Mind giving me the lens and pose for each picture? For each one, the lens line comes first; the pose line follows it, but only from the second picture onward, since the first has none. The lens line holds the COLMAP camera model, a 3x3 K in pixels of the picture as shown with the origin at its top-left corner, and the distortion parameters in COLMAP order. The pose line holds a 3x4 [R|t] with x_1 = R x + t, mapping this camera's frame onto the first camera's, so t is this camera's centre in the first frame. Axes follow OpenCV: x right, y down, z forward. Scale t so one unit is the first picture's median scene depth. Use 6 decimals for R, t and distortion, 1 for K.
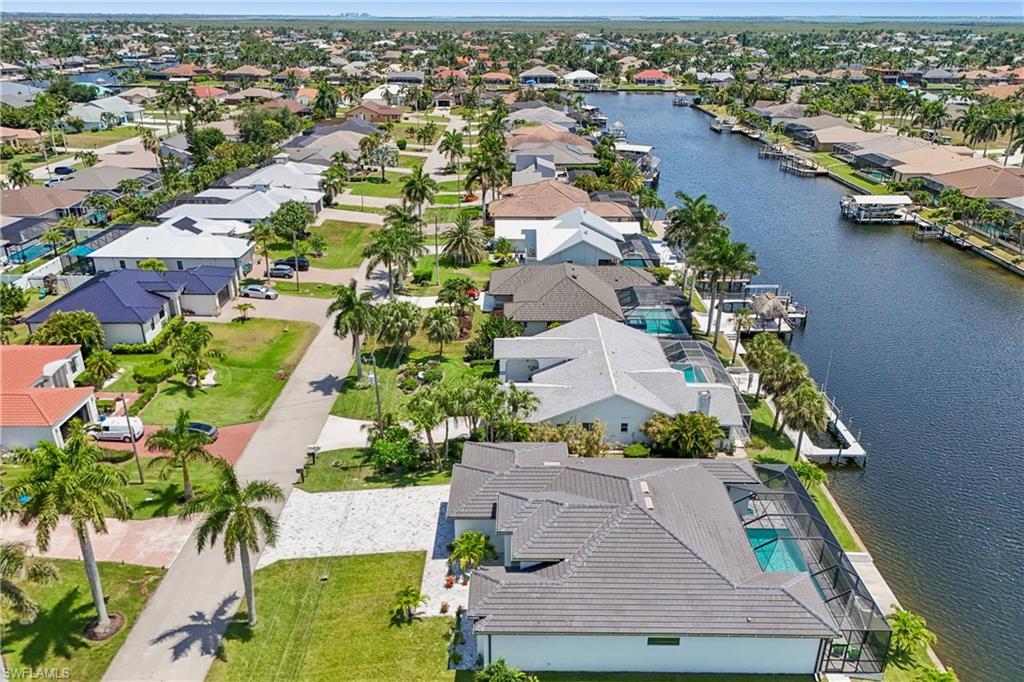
lens RADIAL K [[734.7, 0, 510.9], [0, 734.7, 355.6], [0, 0, 1]] dist [0.082851, -0.103468]
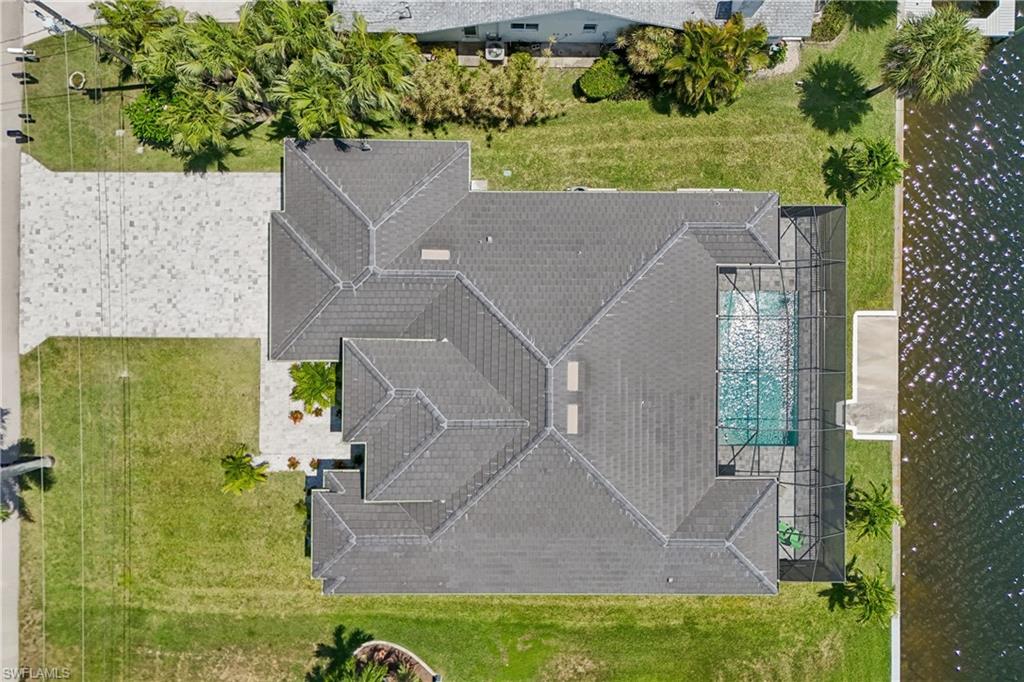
lens RADIAL K [[734.7, 0, 510.9], [0, 734.7, 355.6], [0, 0, 1]] dist [0.082851, -0.103468]
pose [[0.999907, -0.001292, 0.013557, 0.110124], [-0.011709, 0.426741, 0.904298, -0.353536], [-0.006954, -0.904373, 0.426686, 0.688160]]
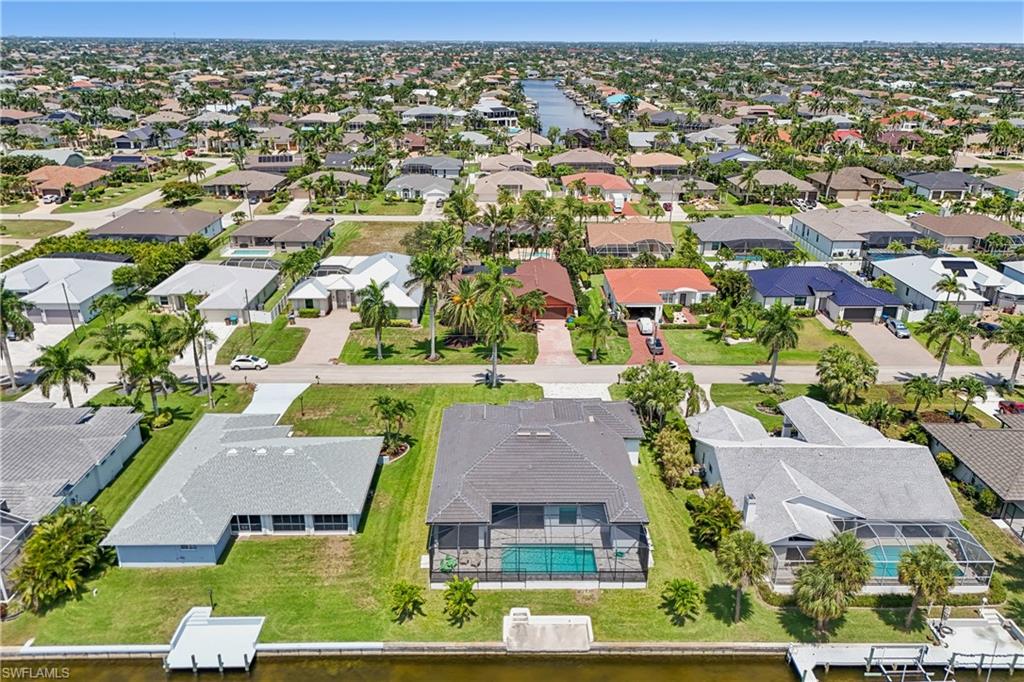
lens RADIAL K [[734.7, 0, 510.9], [0, 734.7, 355.6], [0, 0, 1]] dist [0.082851, -0.103468]
pose [[0.019742, 0.385838, -0.922355, 1.284109], [-0.419936, 0.840415, 0.342572, -0.359120], [0.907339, 0.380567, 0.178619, 0.595836]]
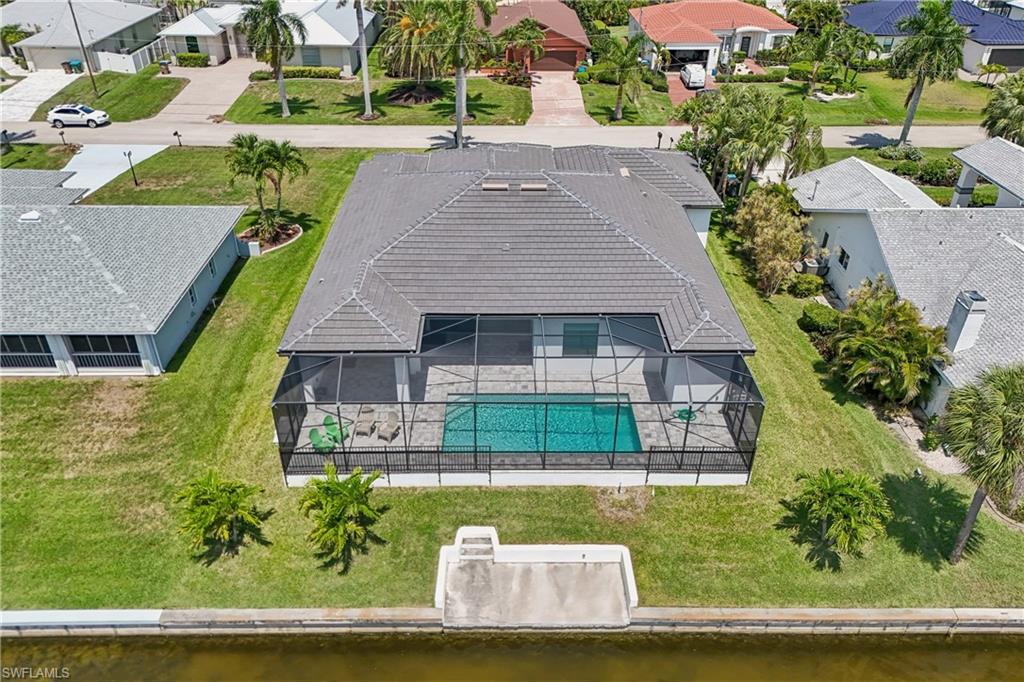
lens RADIAL K [[734.7, 0, 510.9], [0, 734.7, 355.6], [0, 0, 1]] dist [0.082851, -0.103468]
pose [[0.020550, 0.562802, -0.826336, 0.781031], [-0.421781, 0.754241, 0.503211, -0.036229], [0.906465, 0.338192, 0.252878, 0.794591]]
